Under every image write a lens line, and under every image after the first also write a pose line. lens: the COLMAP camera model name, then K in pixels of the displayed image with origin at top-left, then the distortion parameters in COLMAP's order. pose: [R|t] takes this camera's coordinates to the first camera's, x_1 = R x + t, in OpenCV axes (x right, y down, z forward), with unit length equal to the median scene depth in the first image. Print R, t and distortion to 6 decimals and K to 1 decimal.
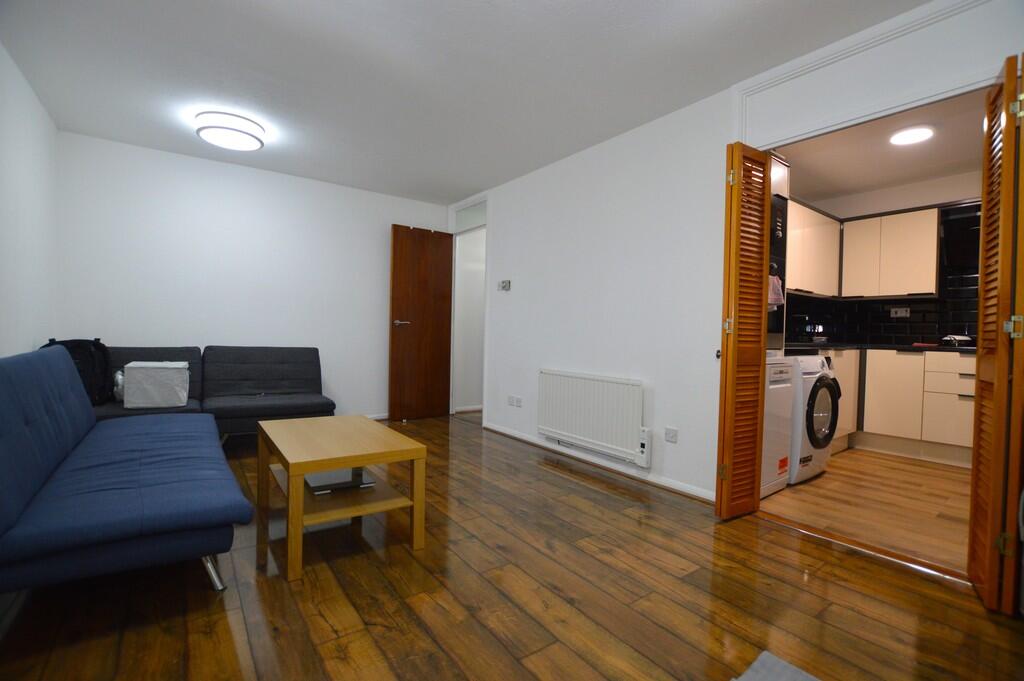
lens RADIAL K [[453.7, 0, 515.1], [0, 453.7, 343.3], [0, 0, 1]] dist [-0.032508, 0.000562]
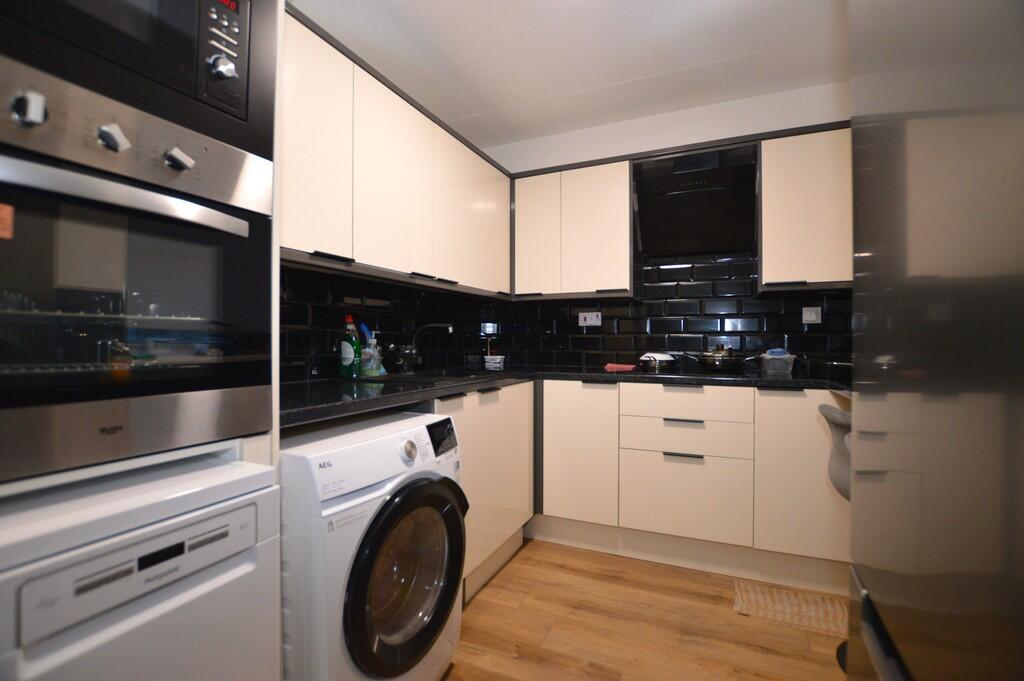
lens RADIAL K [[453.7, 0, 515.1], [0, 453.7, 343.3], [0, 0, 1]] dist [-0.032508, 0.000562]
pose [[0.871934, -0.023025, 0.489082, 0.429566], [0.028861, 0.999574, -0.004396, -0.032572], [-0.488772, 0.017949, 0.872227, 0.450222]]
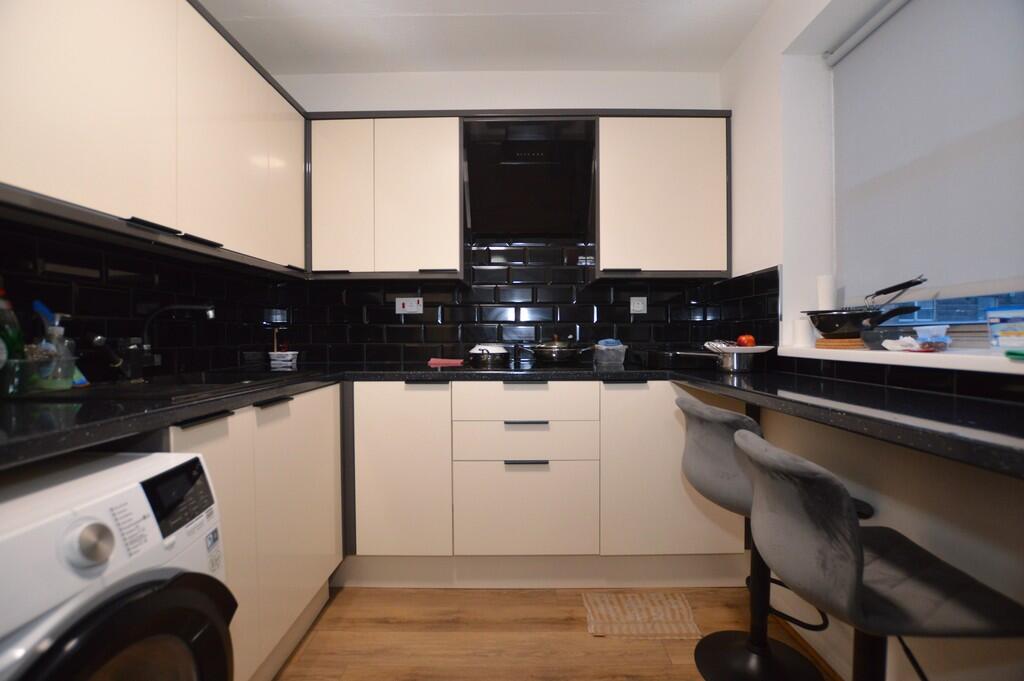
lens RADIAL K [[453.7, 0, 515.1], [0, 453.7, 343.3], [0, 0, 1]] dist [-0.032508, 0.000562]
pose [[0.592537, -0.038322, 0.804631, 0.482473], [0.033073, 0.999183, 0.023233, -0.030052], [-0.804864, 0.012845, 0.593320, 0.548593]]
